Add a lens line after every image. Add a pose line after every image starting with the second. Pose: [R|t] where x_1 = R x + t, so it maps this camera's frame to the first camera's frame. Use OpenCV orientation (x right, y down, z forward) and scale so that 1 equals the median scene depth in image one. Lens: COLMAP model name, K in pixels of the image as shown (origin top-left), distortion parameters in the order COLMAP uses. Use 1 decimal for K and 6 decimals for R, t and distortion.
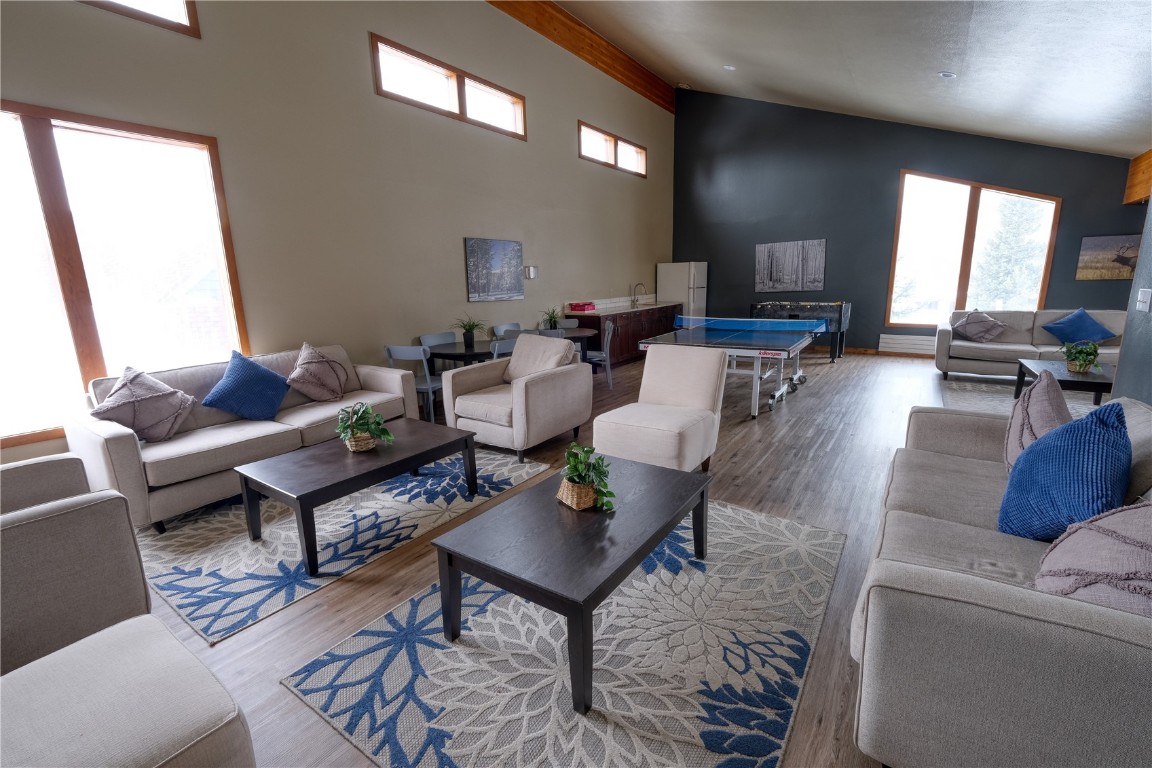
lens RADIAL K [[496.3, 0, 576.1], [0, 496.3, 385.1], [0, 0, 1]] dist [-0.008209, 0.001402]
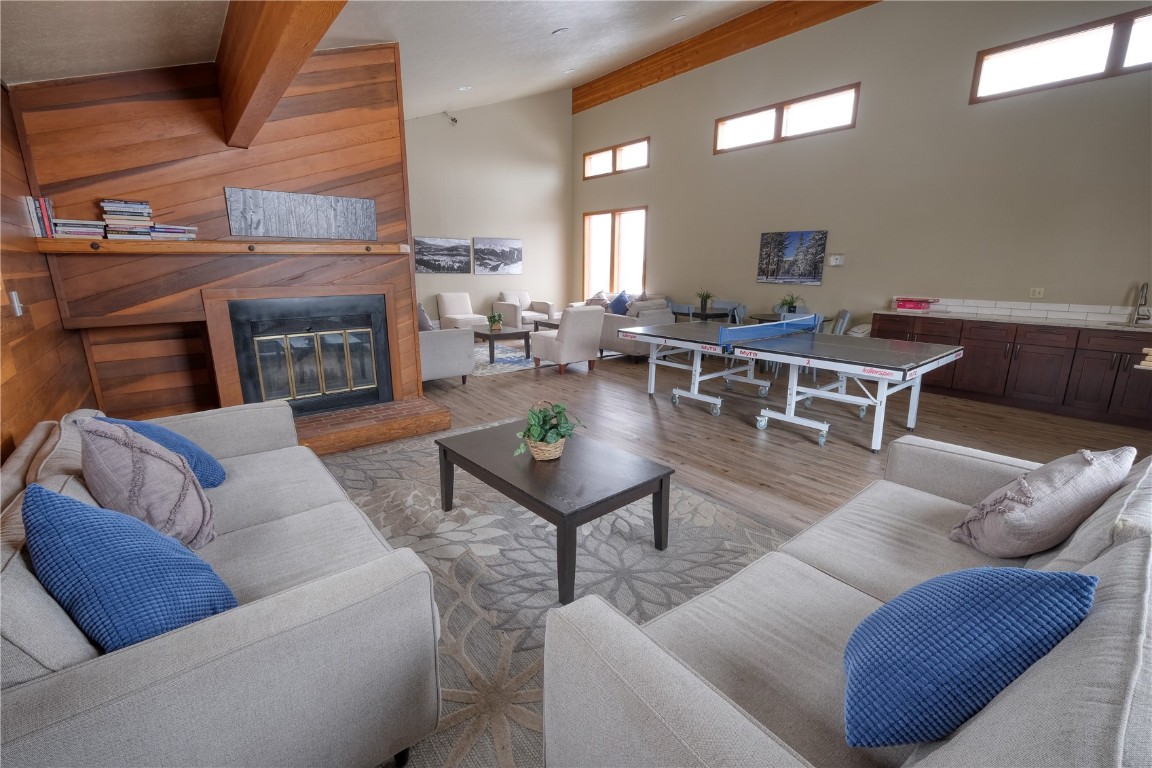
lens RADIAL K [[496.3, 0, 574.6], [0, 496.3, 381.1], [0, 0, 1]] dist [-0.008209, 0.001402]
pose [[-0.267433, 0.246316, -0.931562, 1.147680], [-0.191519, 0.933899, 0.301916, -0.216047], [0.944352, 0.259154, -0.202581, 0.833066]]
